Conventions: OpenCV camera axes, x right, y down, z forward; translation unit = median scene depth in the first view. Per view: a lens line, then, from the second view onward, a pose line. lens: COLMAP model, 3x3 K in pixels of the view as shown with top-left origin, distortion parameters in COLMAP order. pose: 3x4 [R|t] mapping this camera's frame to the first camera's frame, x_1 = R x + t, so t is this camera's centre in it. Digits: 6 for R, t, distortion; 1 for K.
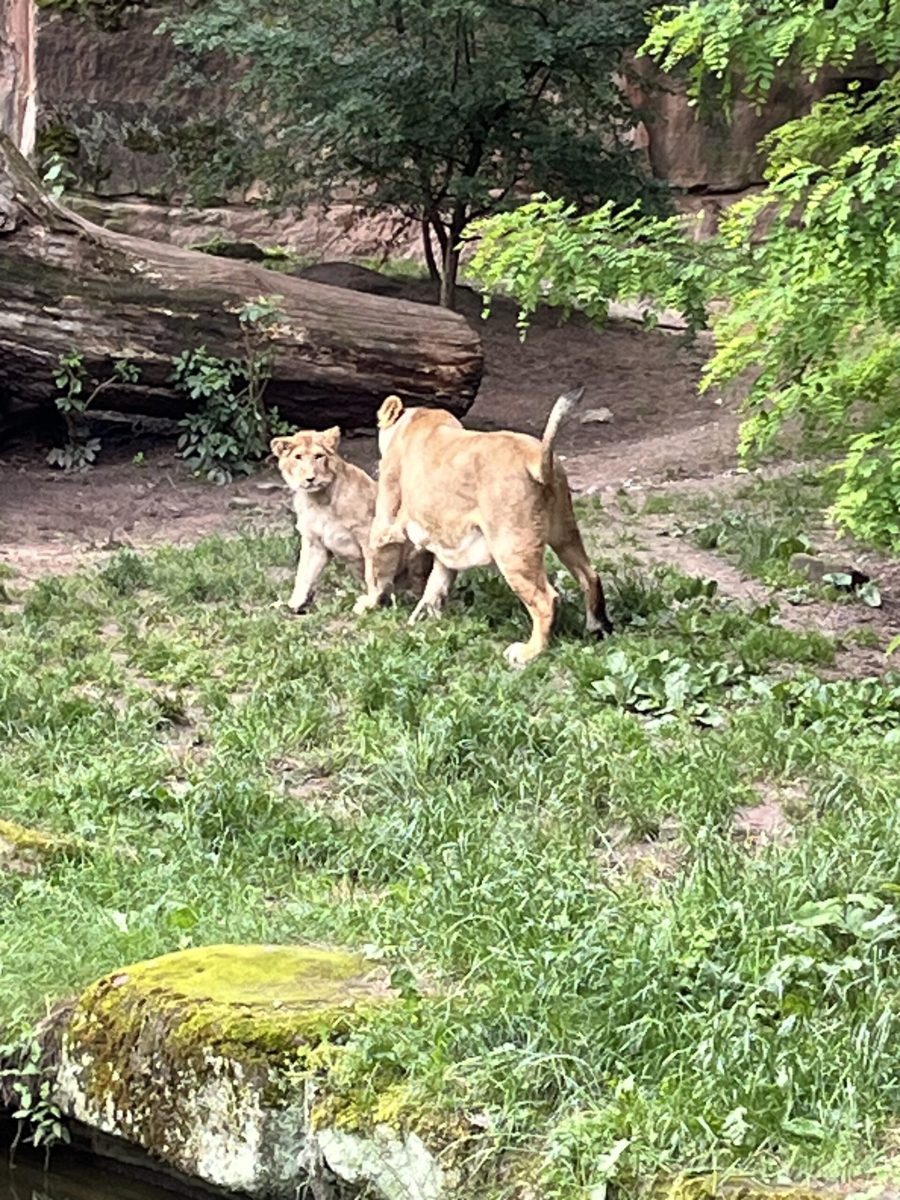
lens RADIAL K [[4566.3, 0, 449.3], [0, 4566.3, 603.1], [0, 0, 1]] dist [0.062361, 0.000000]
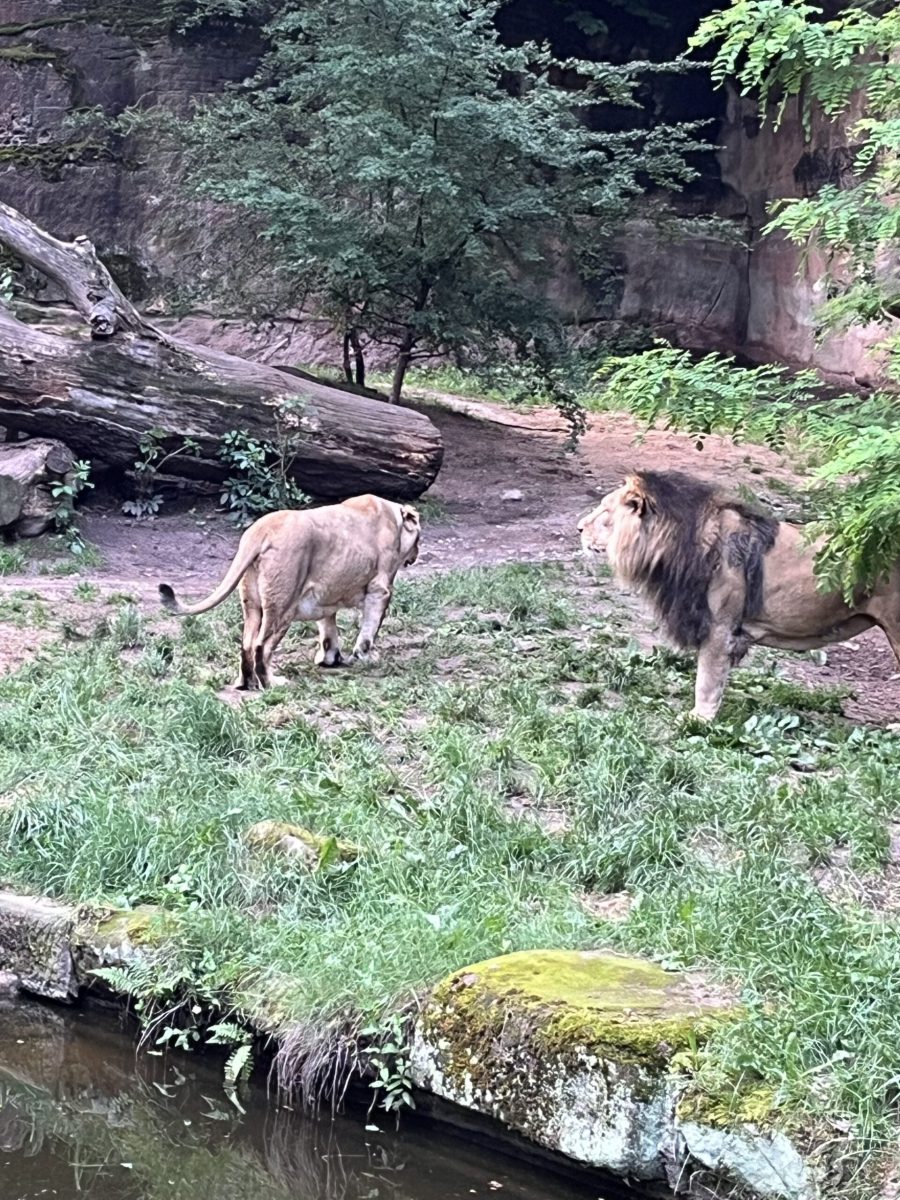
lens RADIAL K [[3111.0, 0, 451.8], [0, 3111.0, 593.3], [0, 0, 1]] dist [0.117662, 0.000000]
pose [[0.992067, 0.049131, 0.115715, -0.177498], [-0.049240, 0.998785, -0.001914, -0.018339], [-0.115668, -0.003799, 0.993281, 0.173852]]
